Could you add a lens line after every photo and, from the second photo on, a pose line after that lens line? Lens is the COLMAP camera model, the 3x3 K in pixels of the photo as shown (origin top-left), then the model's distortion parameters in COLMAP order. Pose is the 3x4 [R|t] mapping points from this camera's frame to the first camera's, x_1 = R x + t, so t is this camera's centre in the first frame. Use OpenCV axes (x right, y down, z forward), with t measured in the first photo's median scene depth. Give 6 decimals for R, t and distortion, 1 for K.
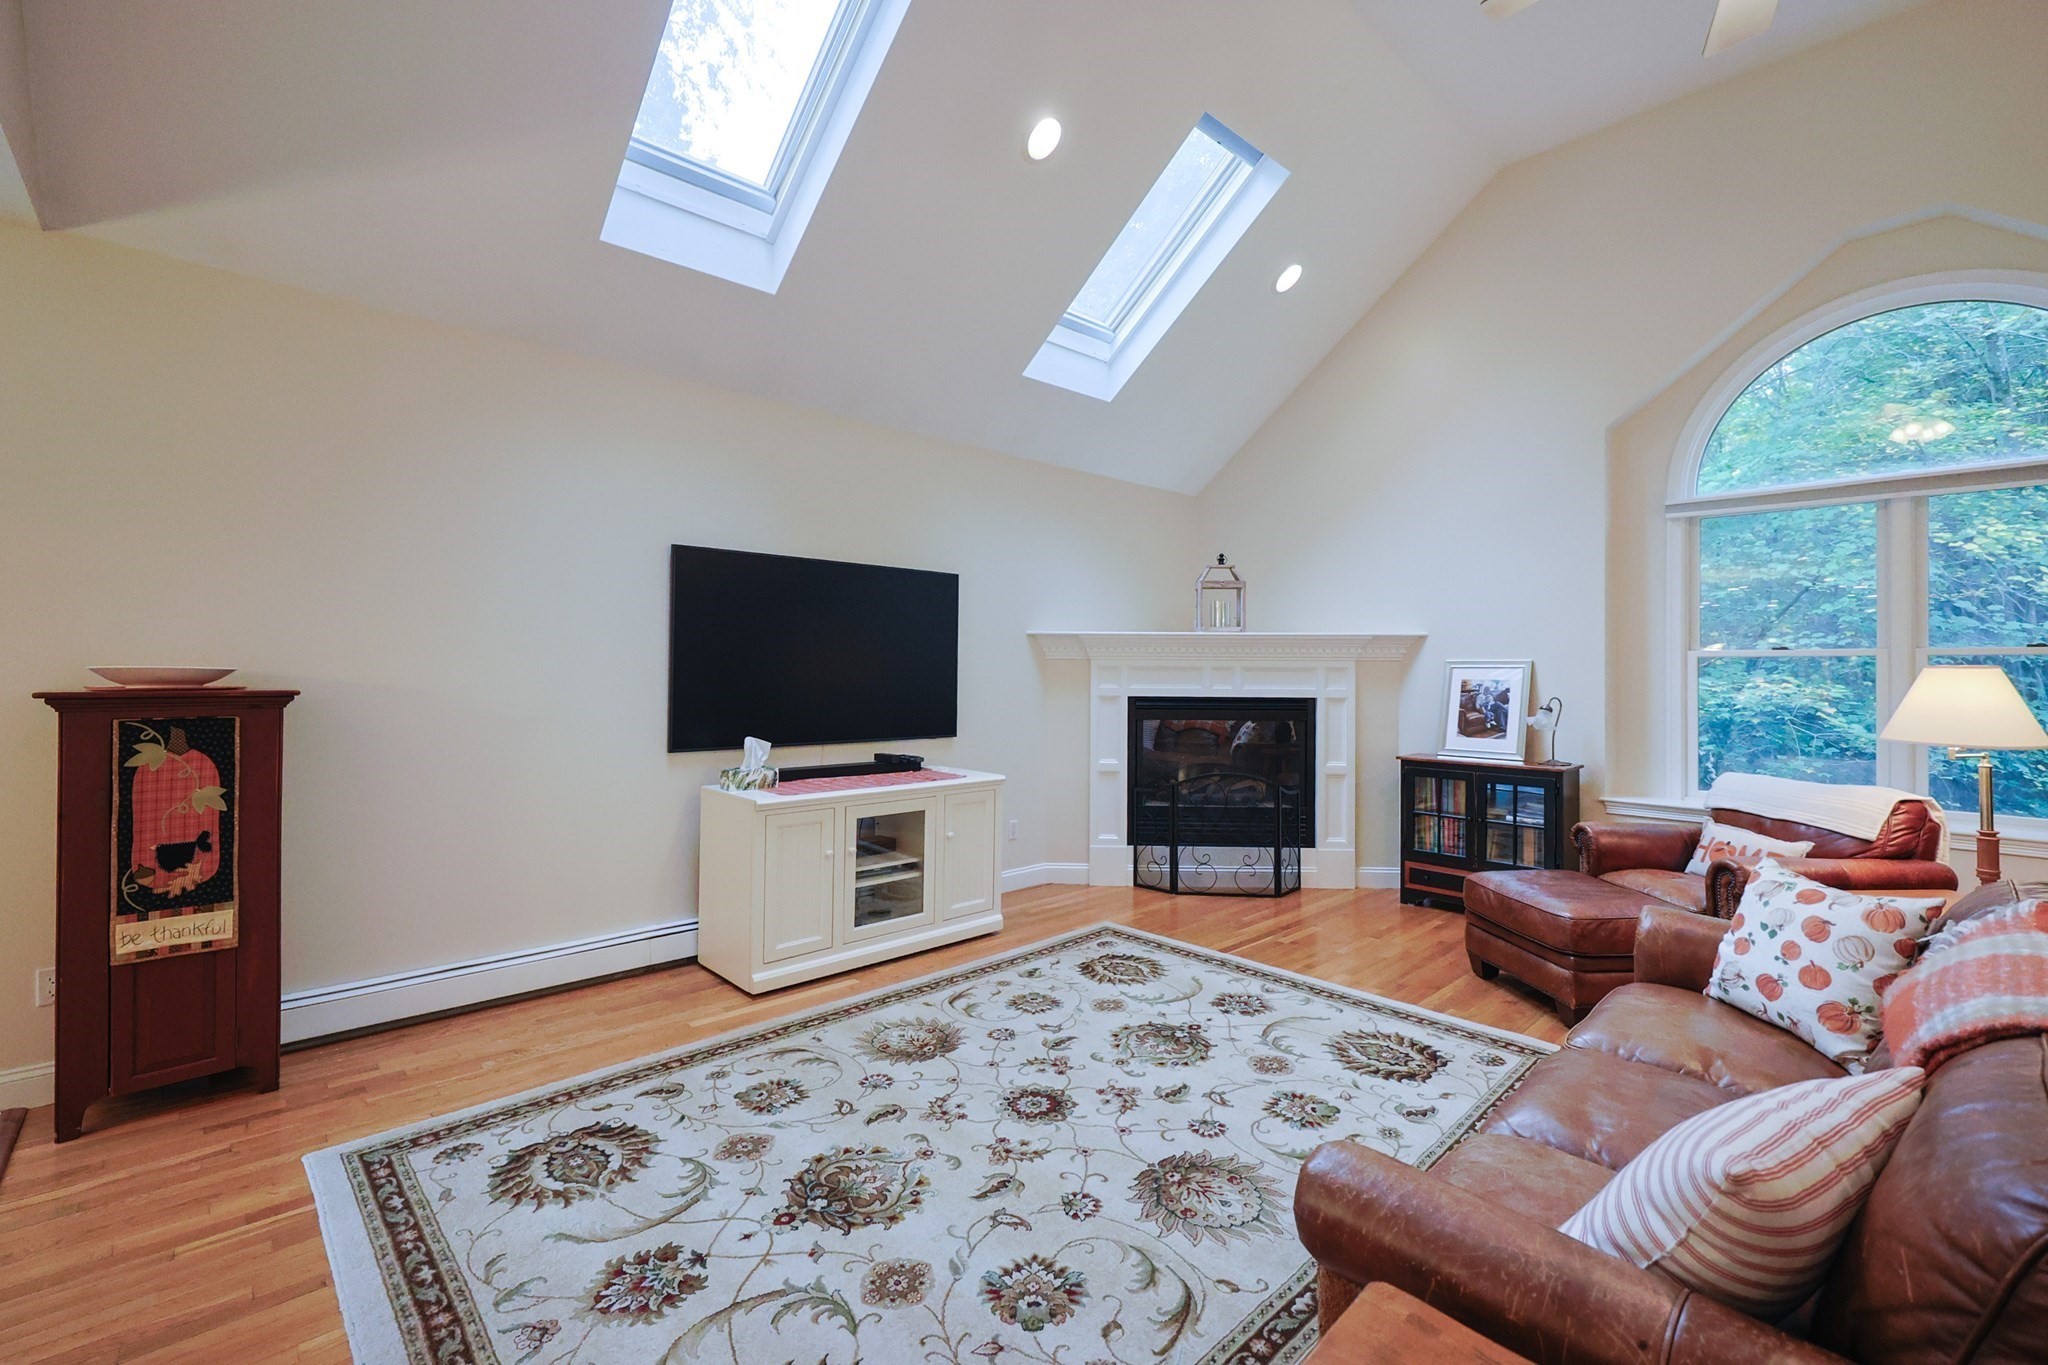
lens RADIAL K [[868.8, 0, 1015.2], [0, 868.8, 671.6], [0, 0, 1]] dist [-0.001932, -0.000504]
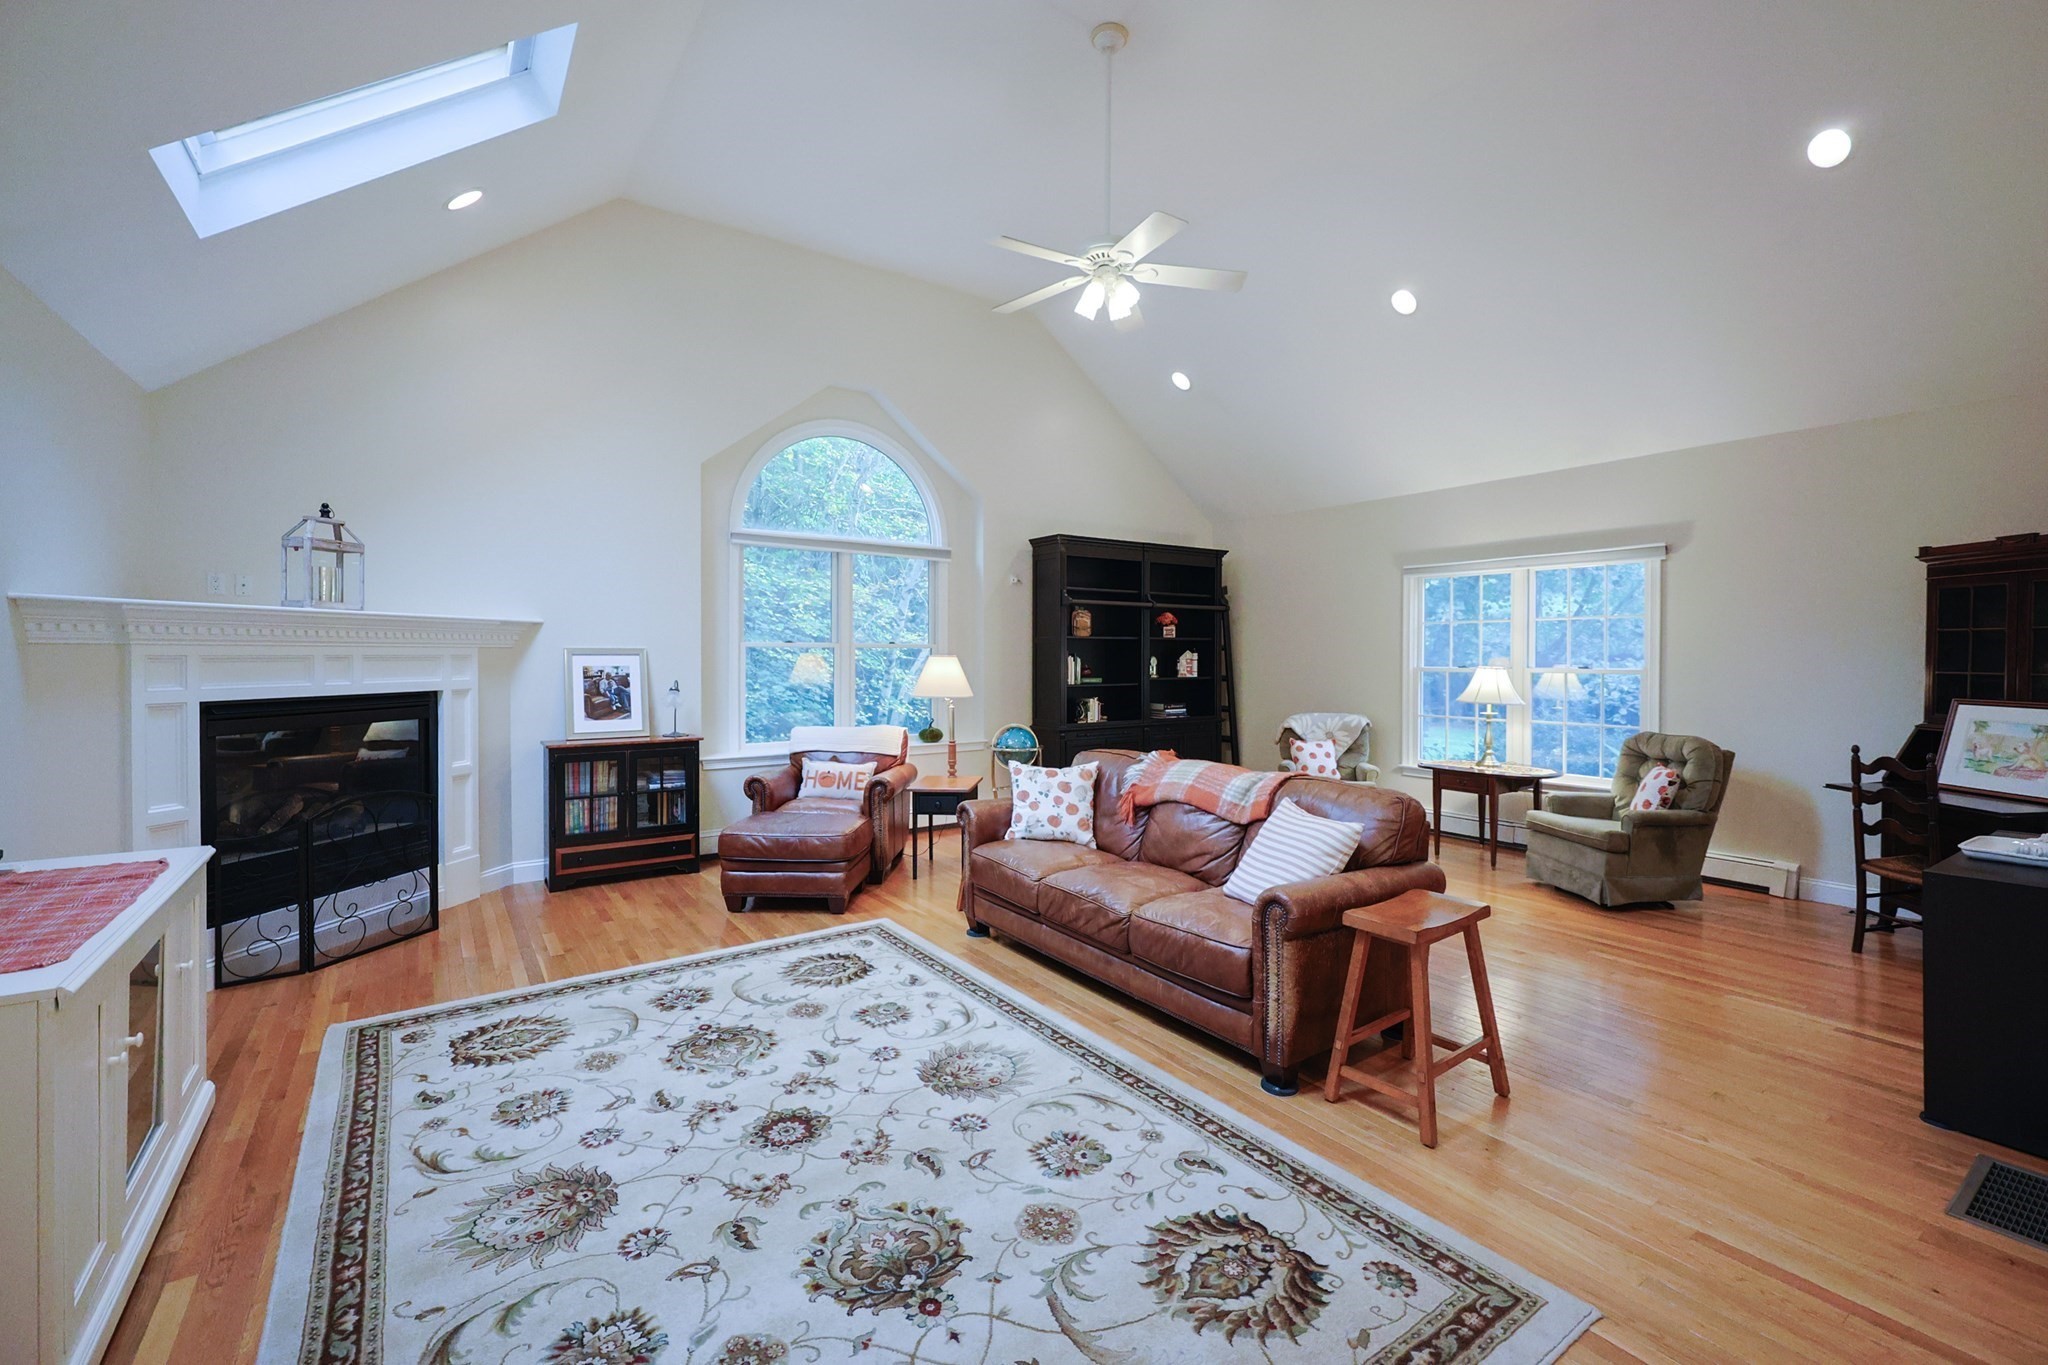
lens RADIAL K [[870.0, 0, 1024.0], [0, 870.0, 665.5], [0, 0, 1]] dist [-0.000326, -0.000148]
pose [[0.139849, -0.019275, 0.989985, -0.639124], [-0.002056, 0.999803, 0.019757, -0.019121], [-0.990171, -0.004798, 0.139781, 0.454207]]
